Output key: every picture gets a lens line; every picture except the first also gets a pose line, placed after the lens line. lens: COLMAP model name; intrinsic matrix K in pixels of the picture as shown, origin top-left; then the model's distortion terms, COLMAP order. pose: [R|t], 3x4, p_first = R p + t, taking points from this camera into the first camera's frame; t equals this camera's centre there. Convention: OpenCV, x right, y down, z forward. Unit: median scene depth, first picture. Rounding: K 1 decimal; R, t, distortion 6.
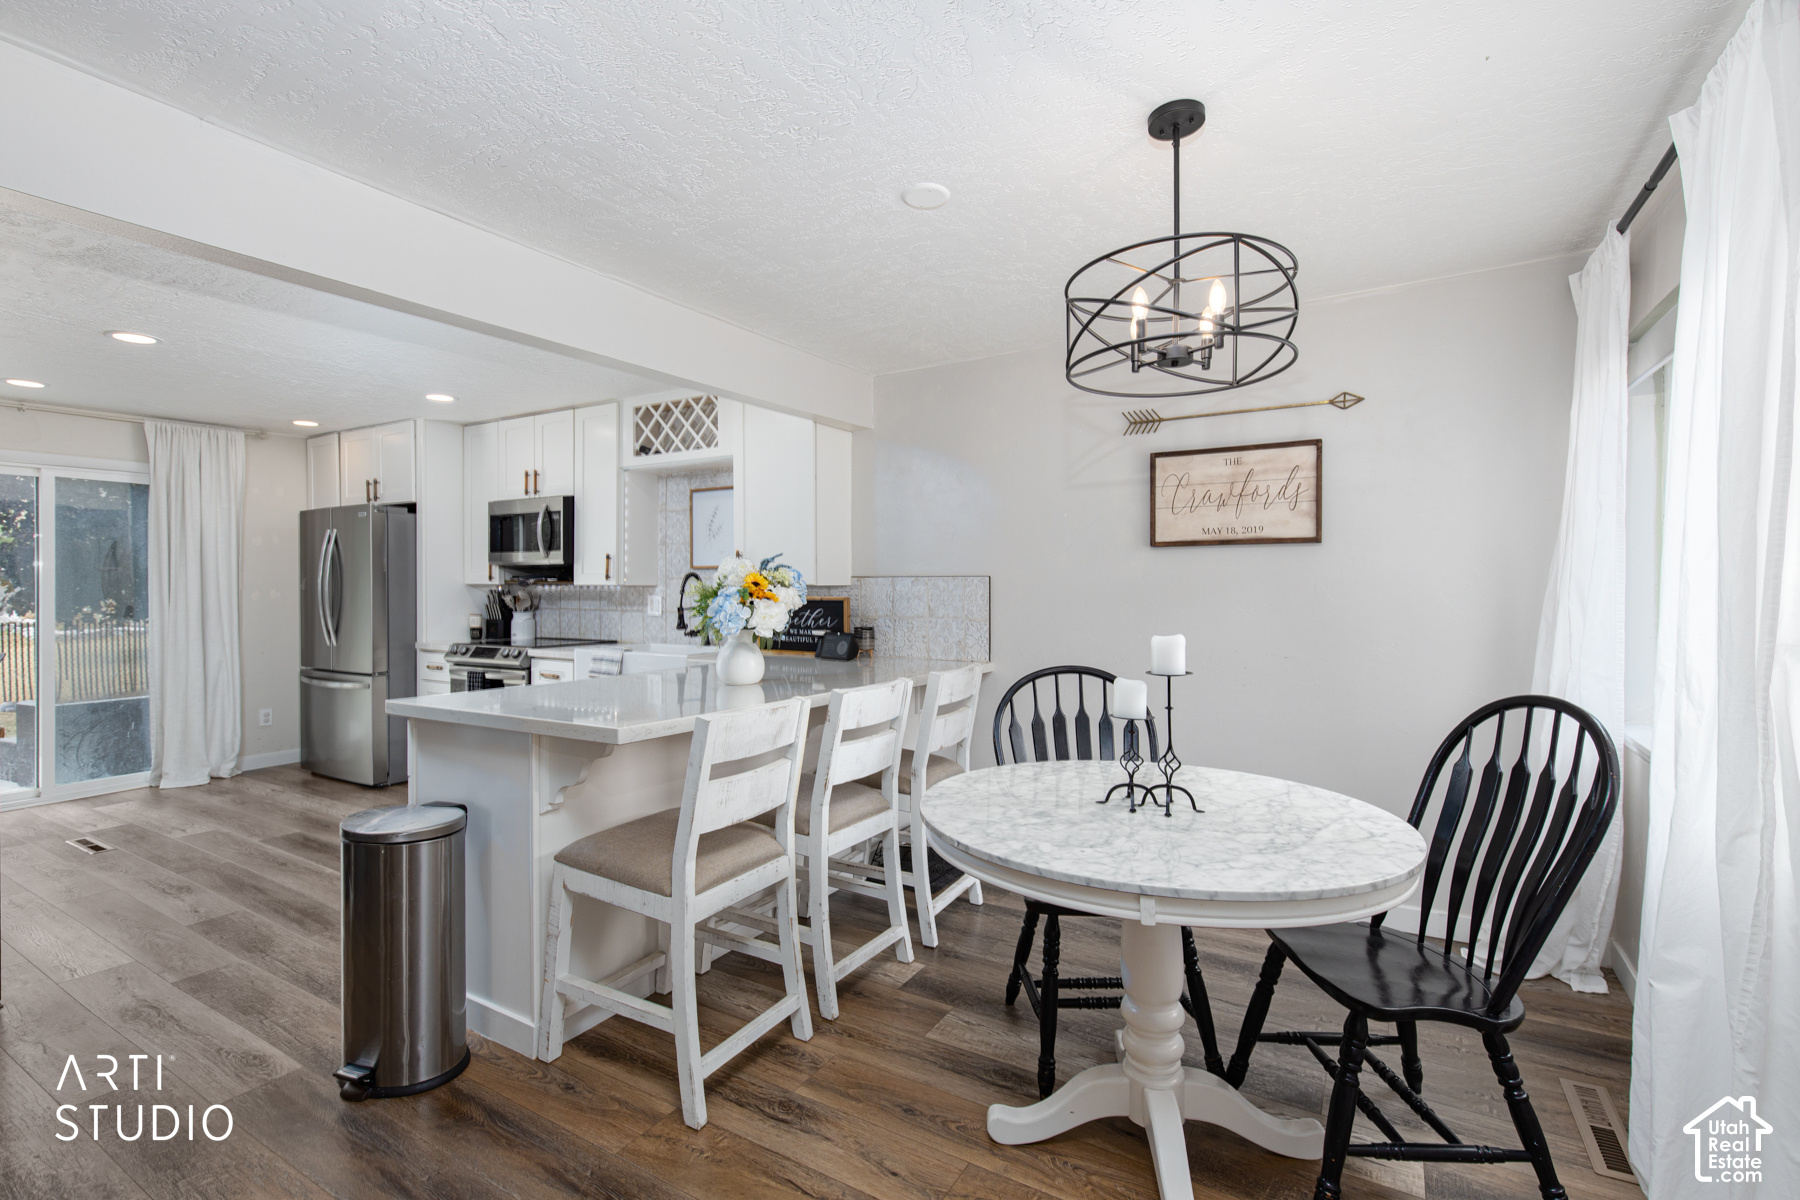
lens RADIAL K [[824.2, 0, 894.8], [0, 824.2, 595.7], [0, 0, 1]] dist [-0.000409, -0.000108]
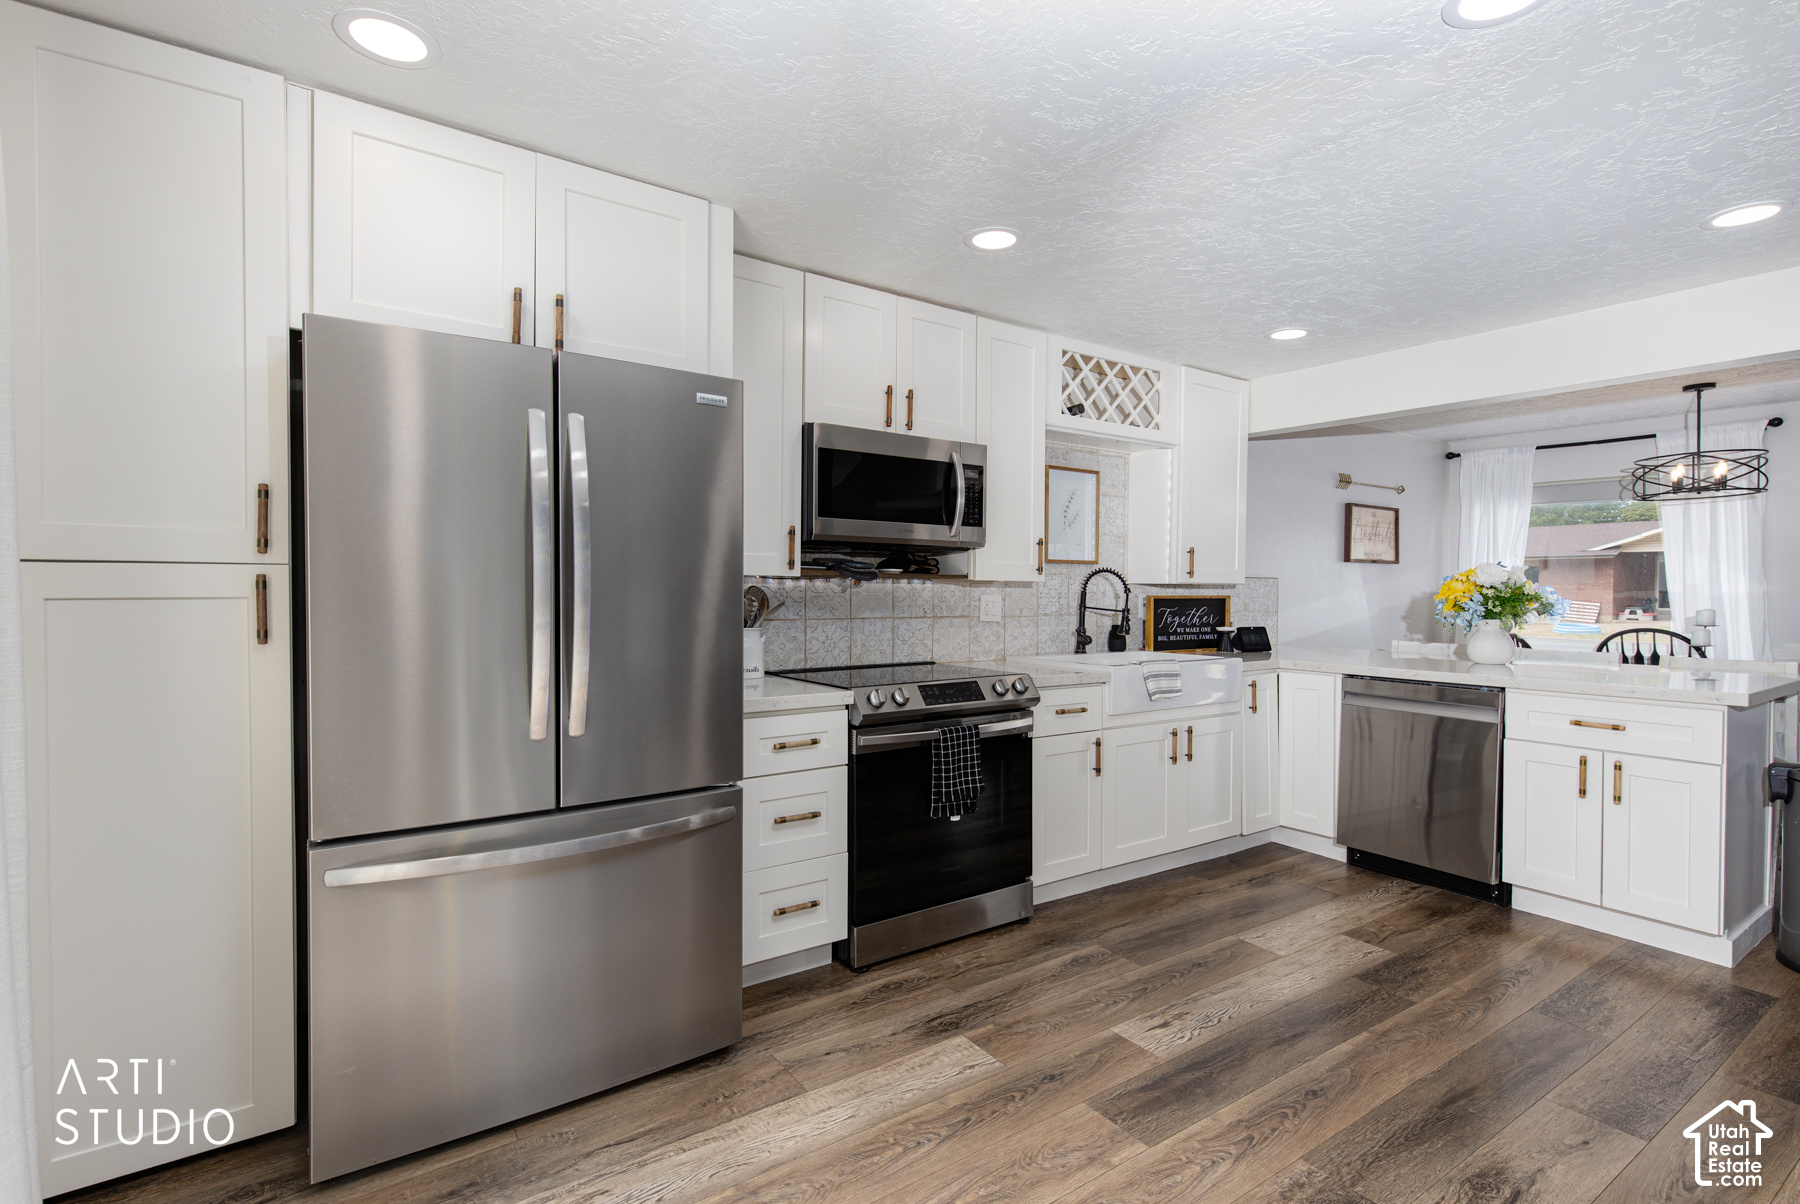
lens RADIAL K [[824.2, 0, 898.7], [0, 824.2, 601.7], [0, 0, 1]] dist [-0.000409, -0.000108]
pose [[0.414473, -0.016643, 0.909909, -1.144288], [-0.000184, 0.999831, 0.018372, -0.009314], [-0.910062, -0.007782, 0.414400, 0.871930]]
